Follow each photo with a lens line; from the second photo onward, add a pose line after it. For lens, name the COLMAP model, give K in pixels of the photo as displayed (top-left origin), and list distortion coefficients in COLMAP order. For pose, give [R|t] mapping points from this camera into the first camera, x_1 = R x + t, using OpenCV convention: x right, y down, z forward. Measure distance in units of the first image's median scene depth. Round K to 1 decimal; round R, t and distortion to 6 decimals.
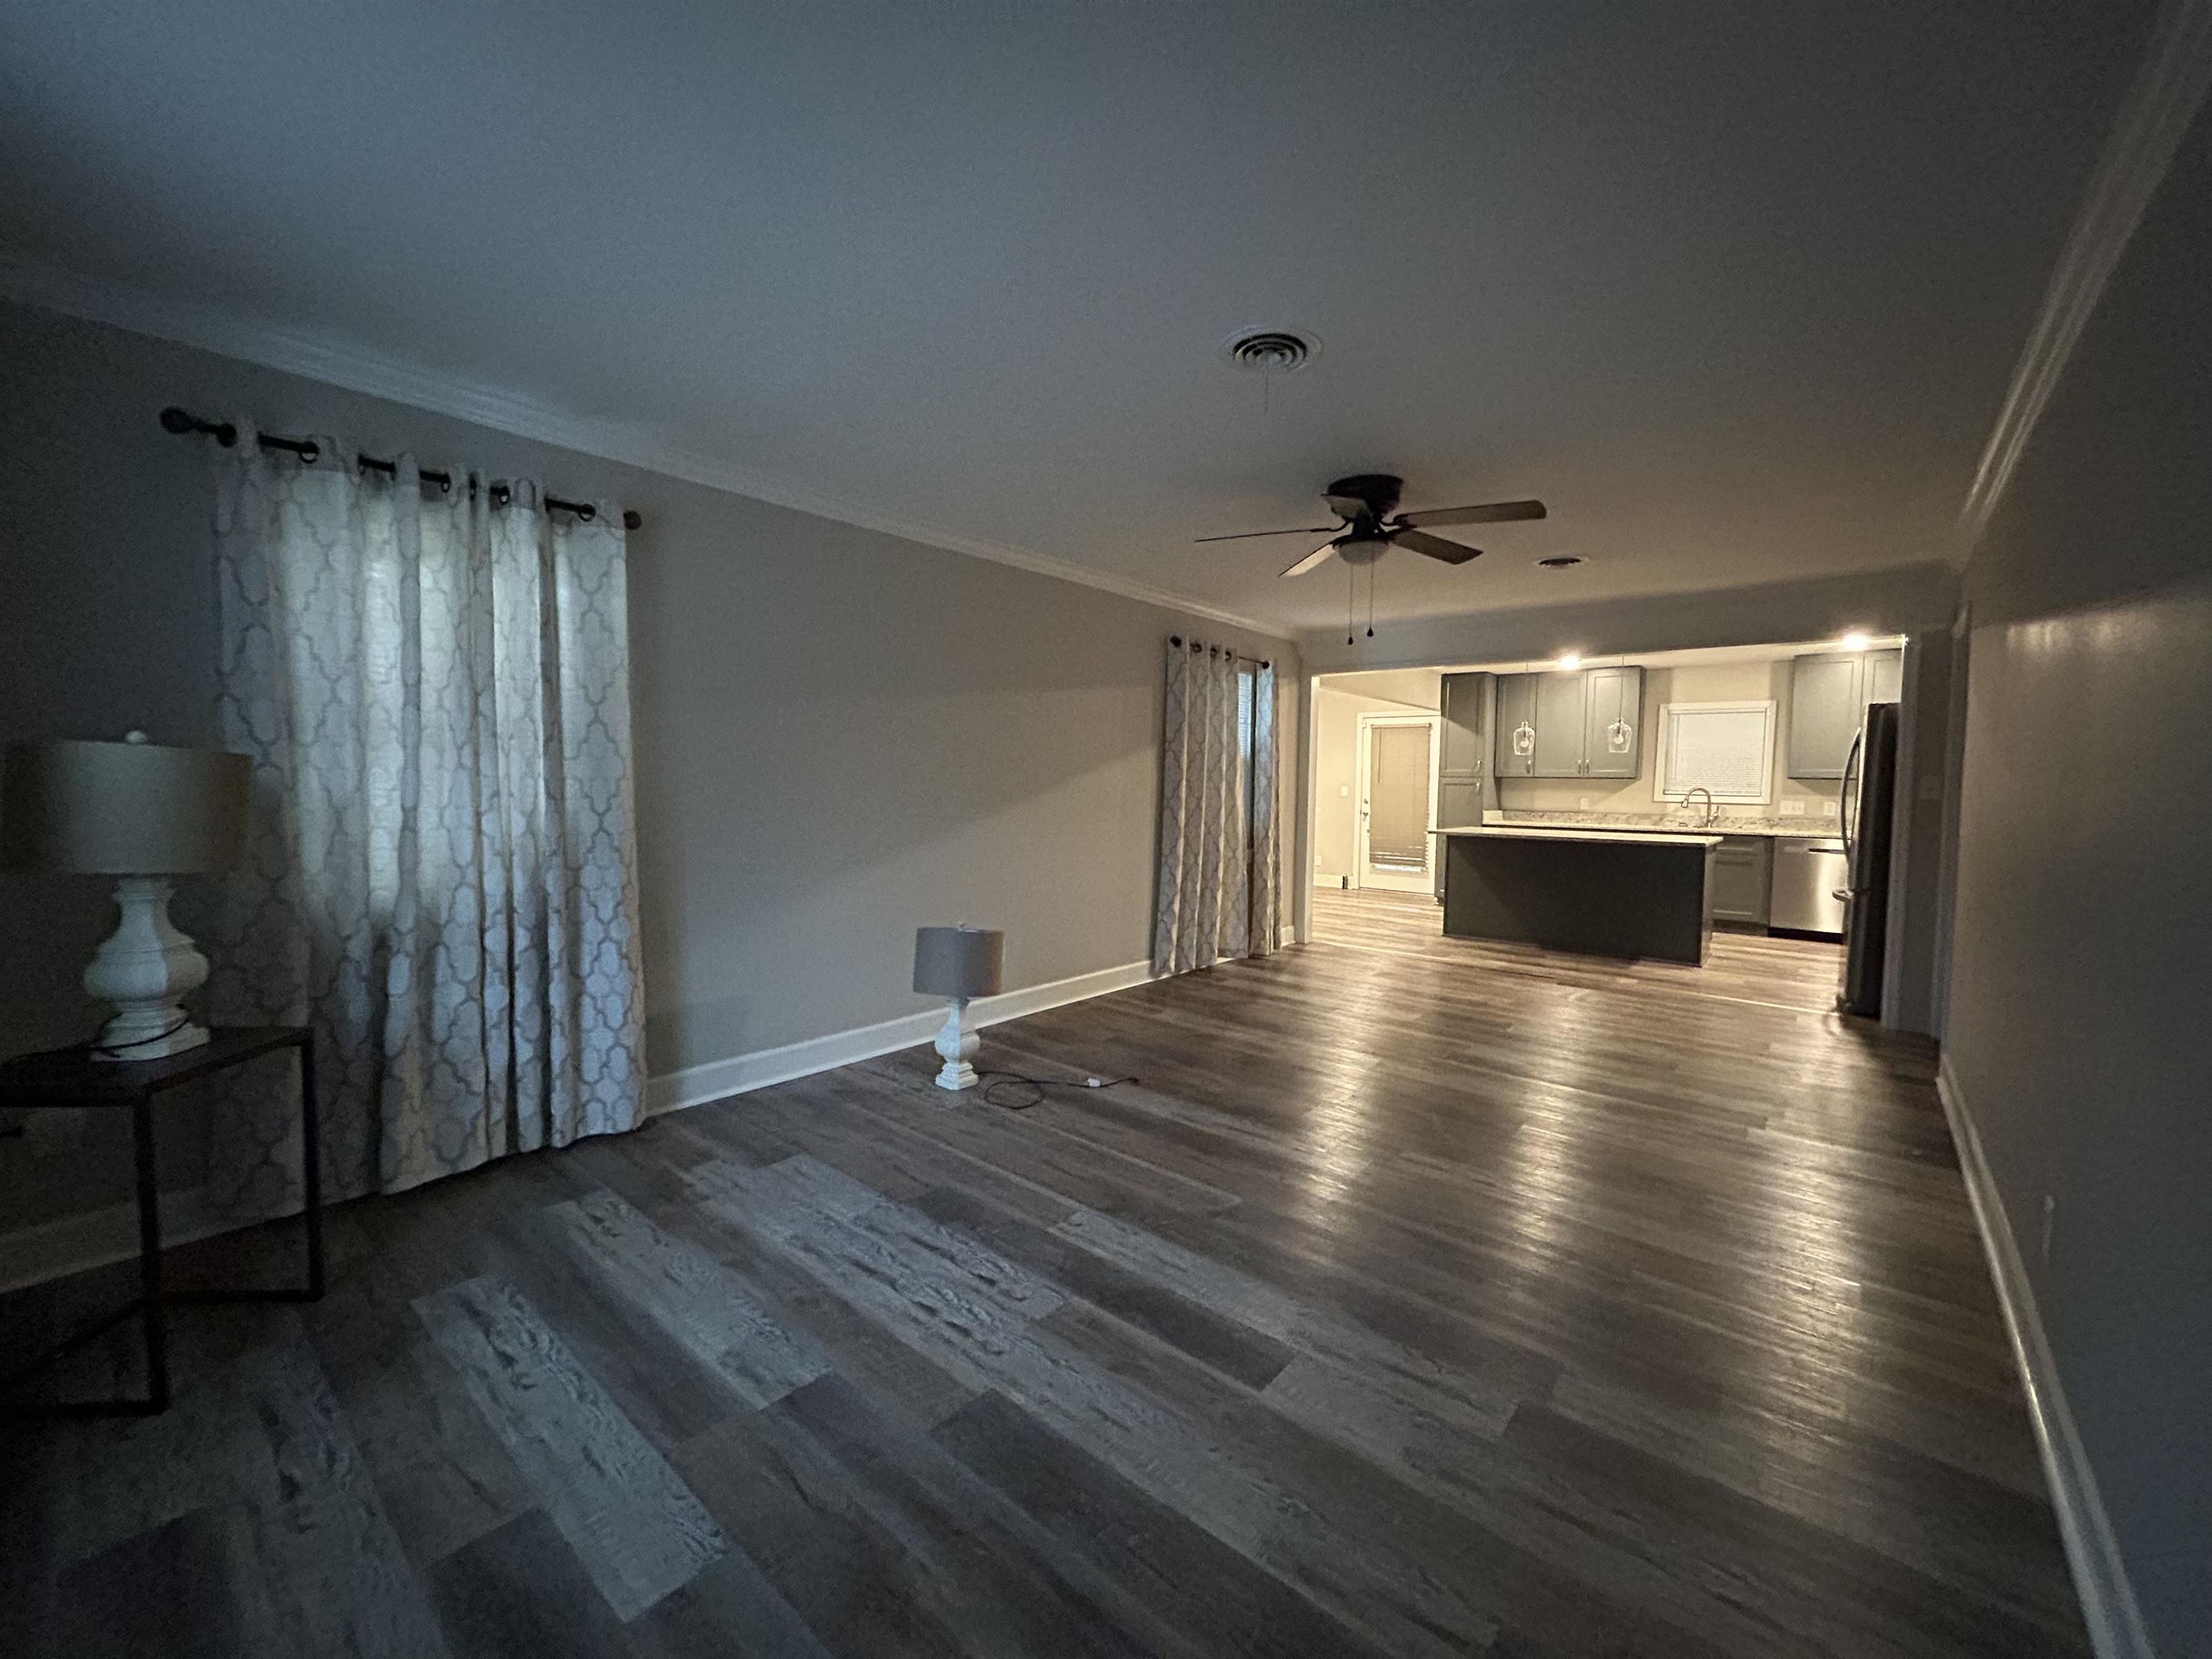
lens RADIAL K [[889.0, 0, 1106.0], [0, 889.0, 829.5], [0, 0, 1]] dist [0.000009, 0.000260]
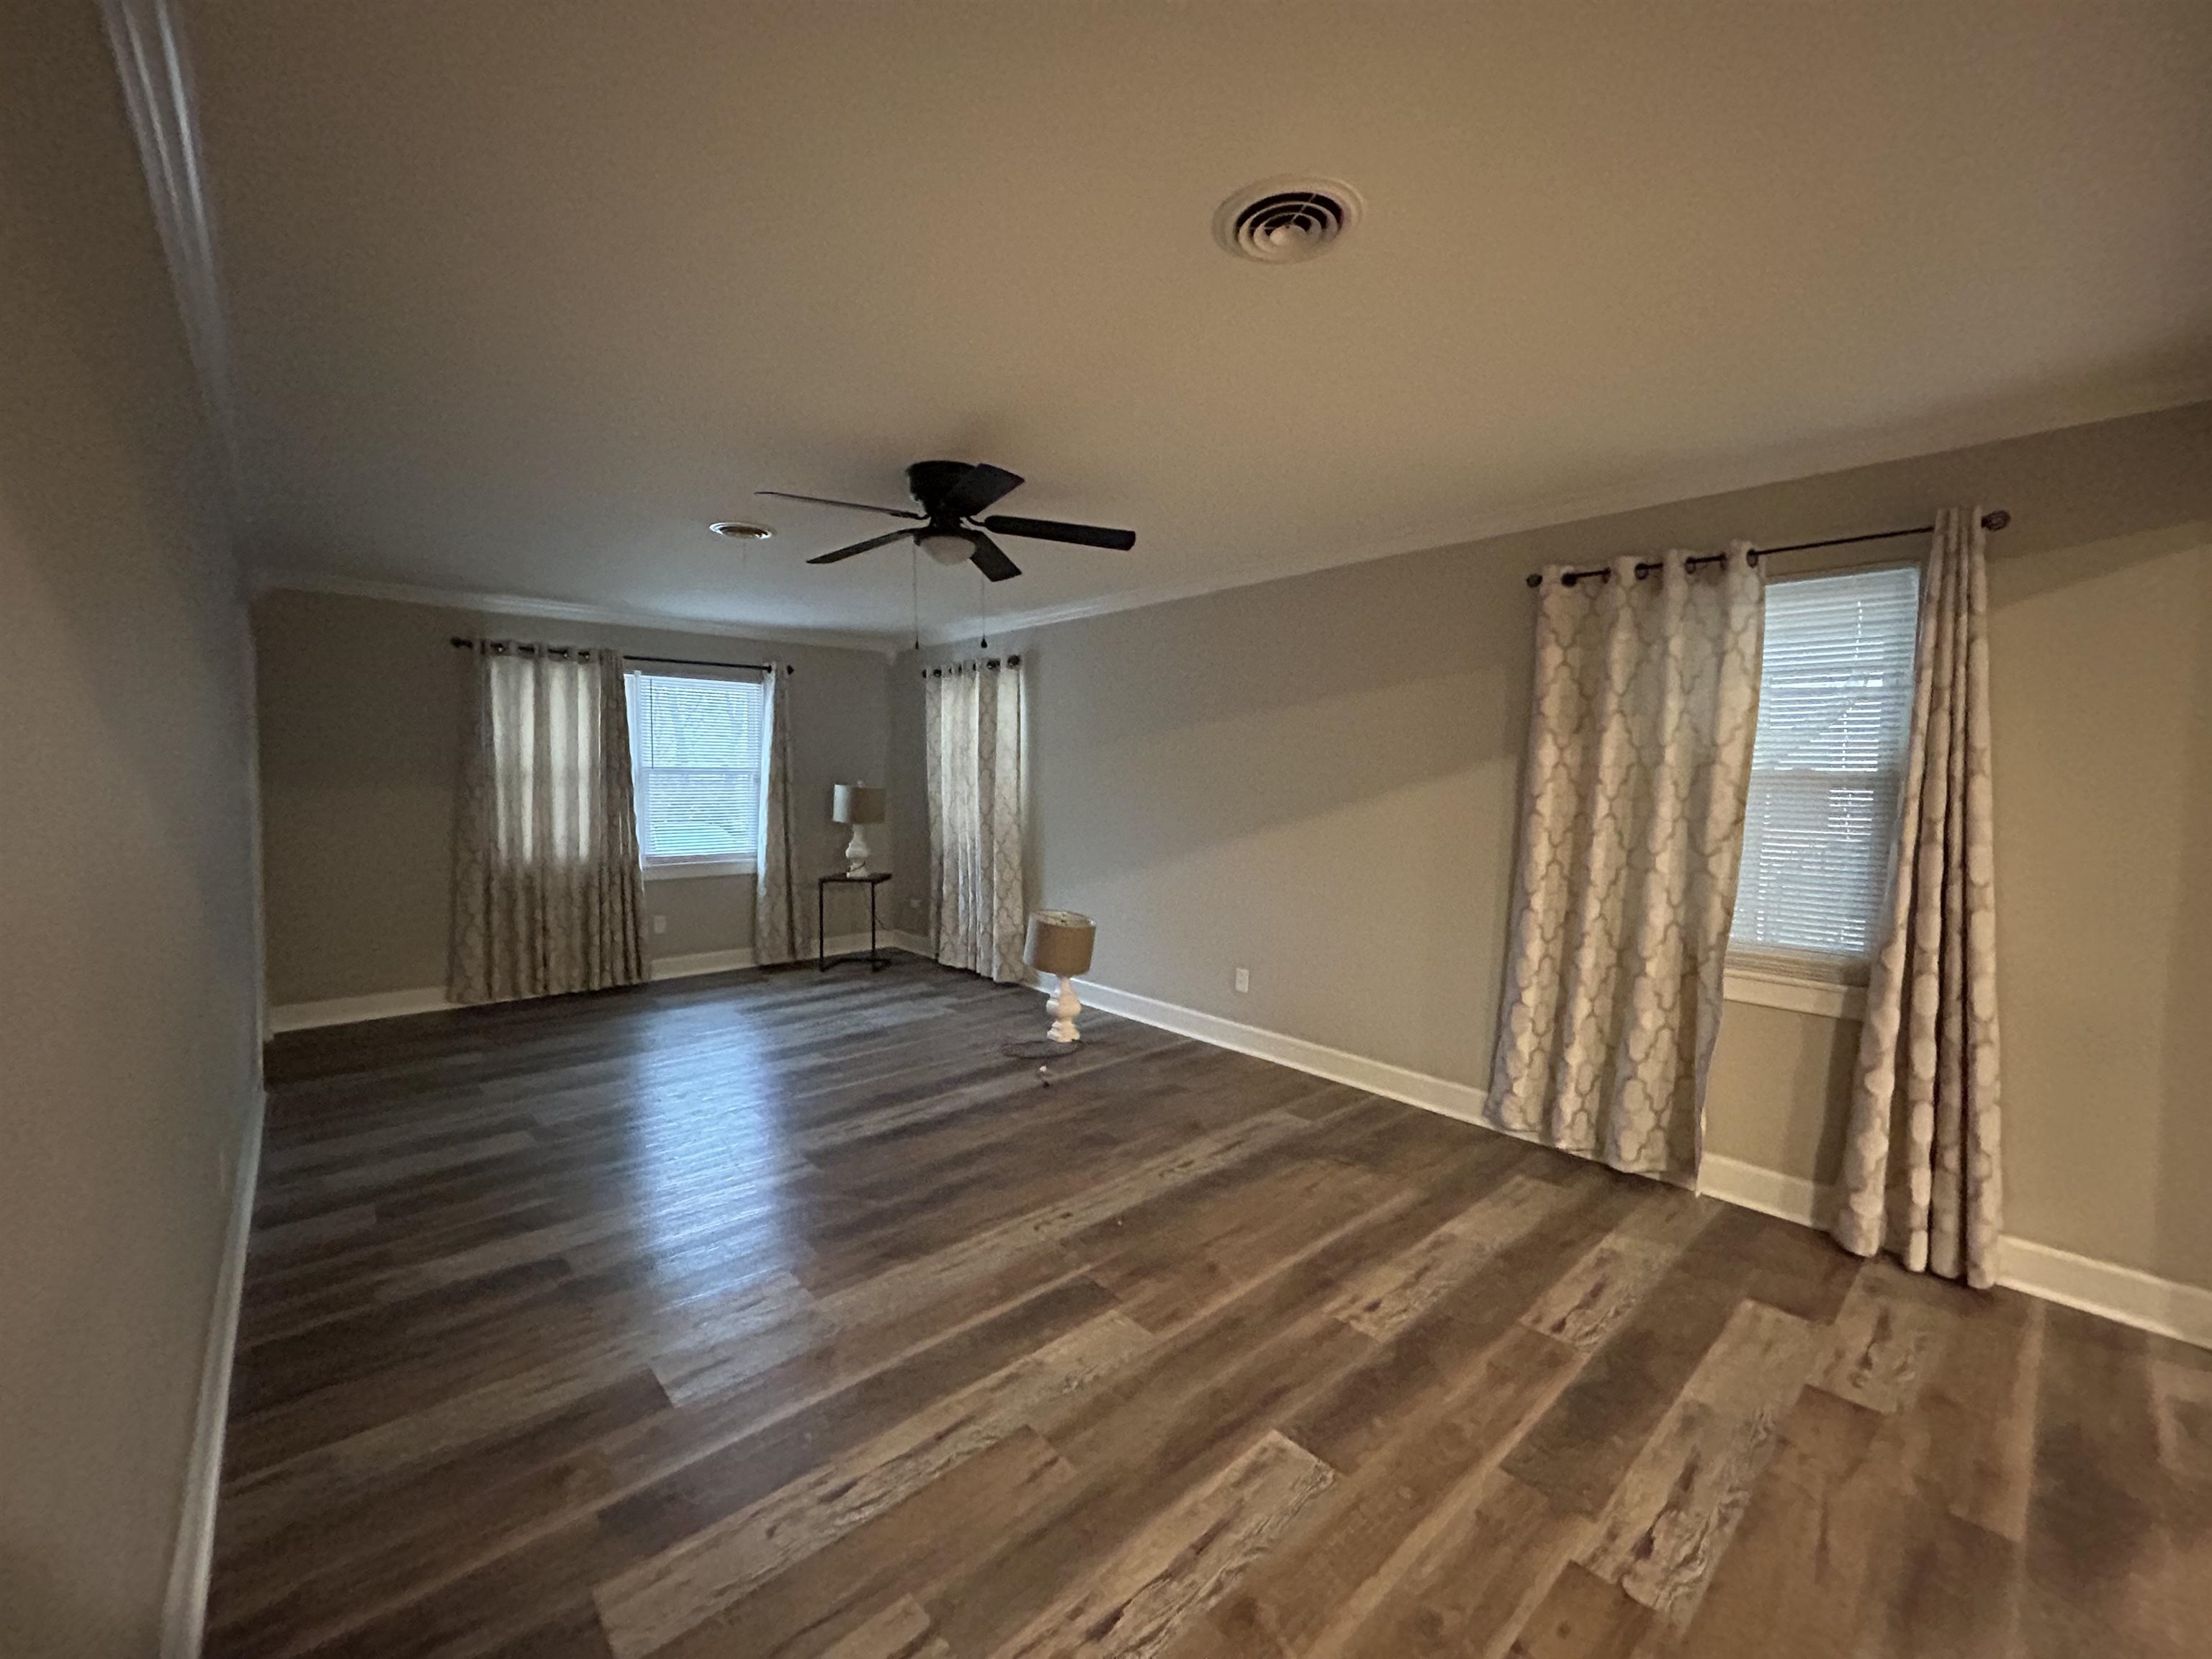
lens RADIAL K [[867.6, 0, 1106.0], [0, 867.6, 829.5], [0, 0, 1]] dist [0.000376, 0.000058]
pose [[-0.118583, 0.037177, -0.992248, 1.110822], [-0.081499, 0.995563, 0.047041, -0.081495], [0.989594, 0.086445, -0.115027, 1.243041]]
